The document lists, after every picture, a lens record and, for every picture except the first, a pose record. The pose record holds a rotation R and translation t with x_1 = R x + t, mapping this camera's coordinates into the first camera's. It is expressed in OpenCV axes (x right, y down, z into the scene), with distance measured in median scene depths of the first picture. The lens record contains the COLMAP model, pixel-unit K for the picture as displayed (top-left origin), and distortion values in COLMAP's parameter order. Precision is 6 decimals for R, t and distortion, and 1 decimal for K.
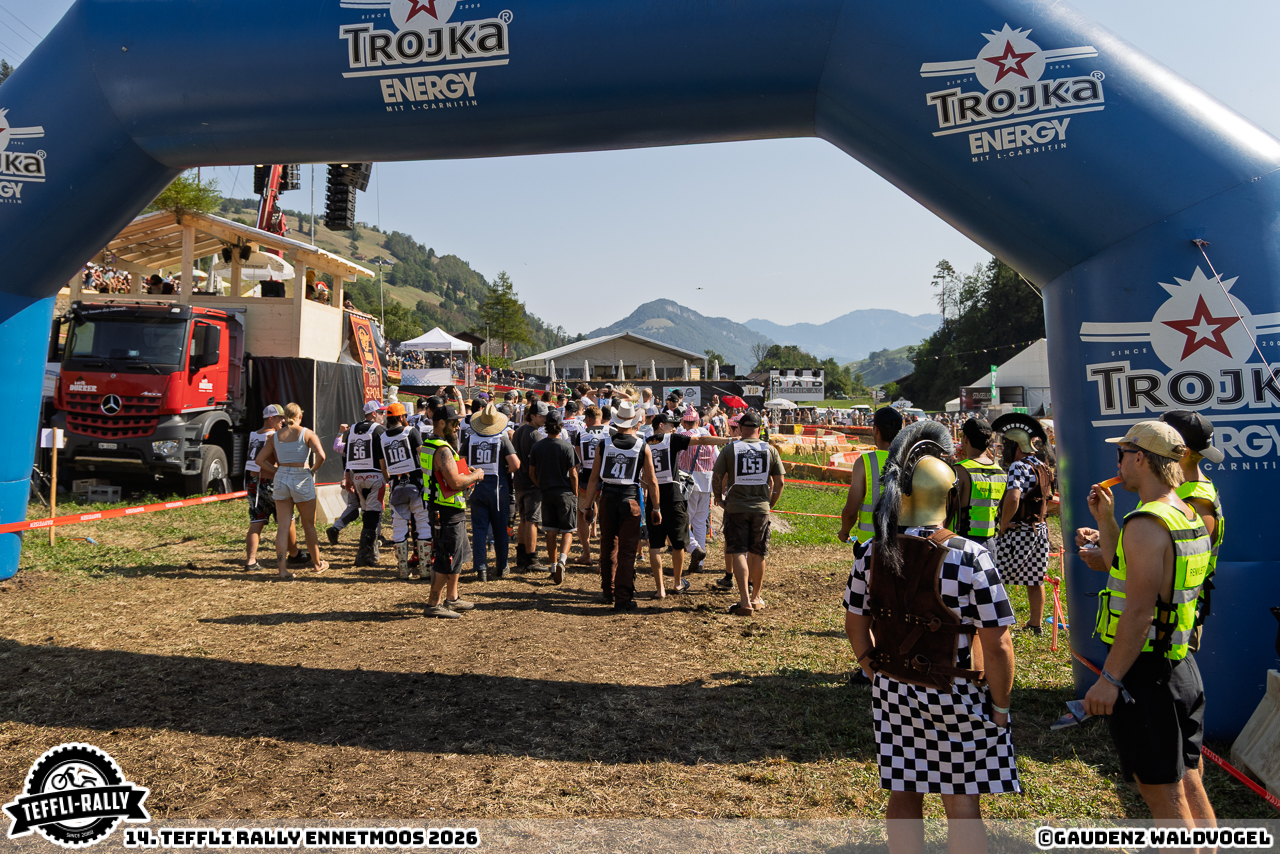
lens RADIAL K [[1012.5, 0, 637.3], [0, 1012.5, 426.8], [0, 0, 1]] dist [-0.007286, 0.001648]
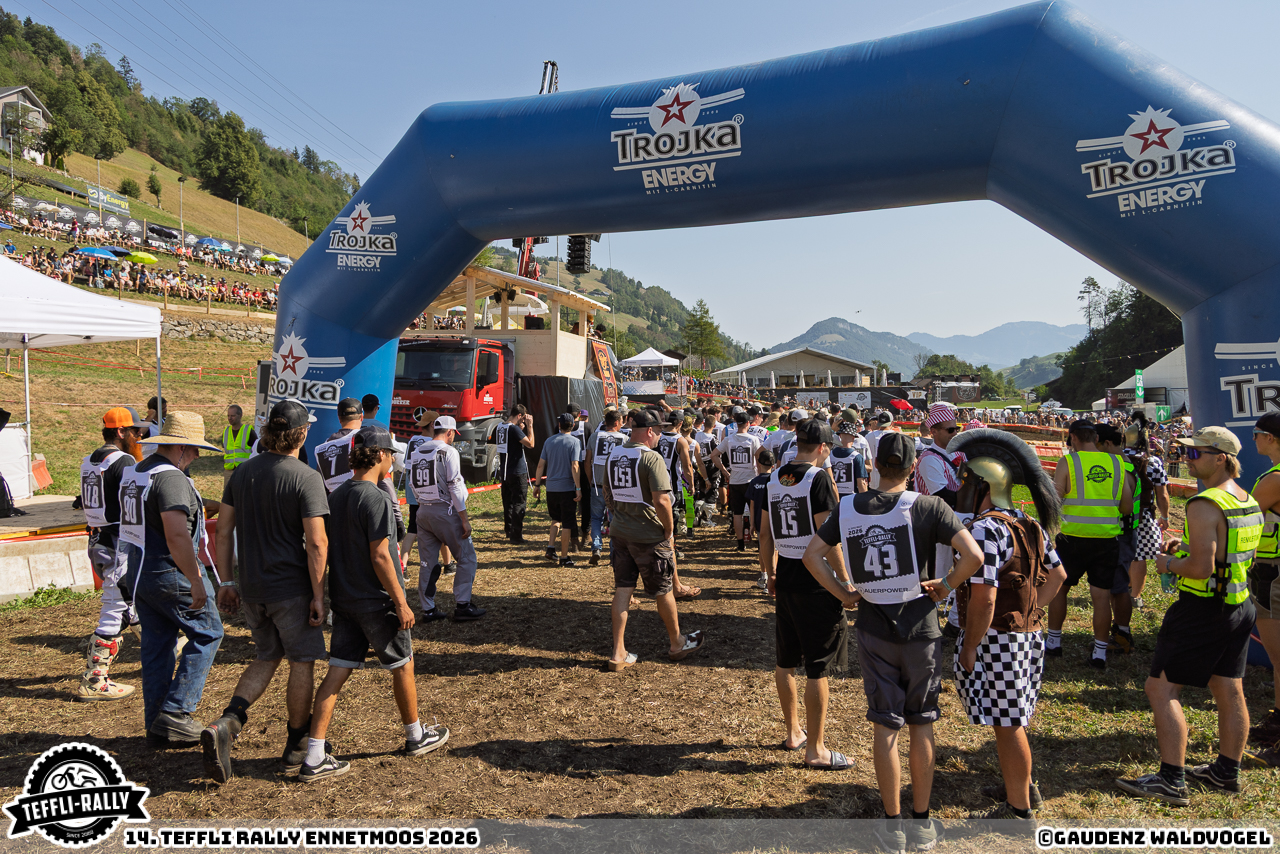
lens RADIAL K [[894.1, 0, 640.3], [0, 894.1, 433.2], [0, 0, 1]] dist [0.003701, -0.001146]
pose [[0.986094, -0.008807, -0.165955, -0.057339], [0.010558, 0.999897, 0.009673, -0.007877], [0.165853, -0.011291, 0.986086, -0.151986]]
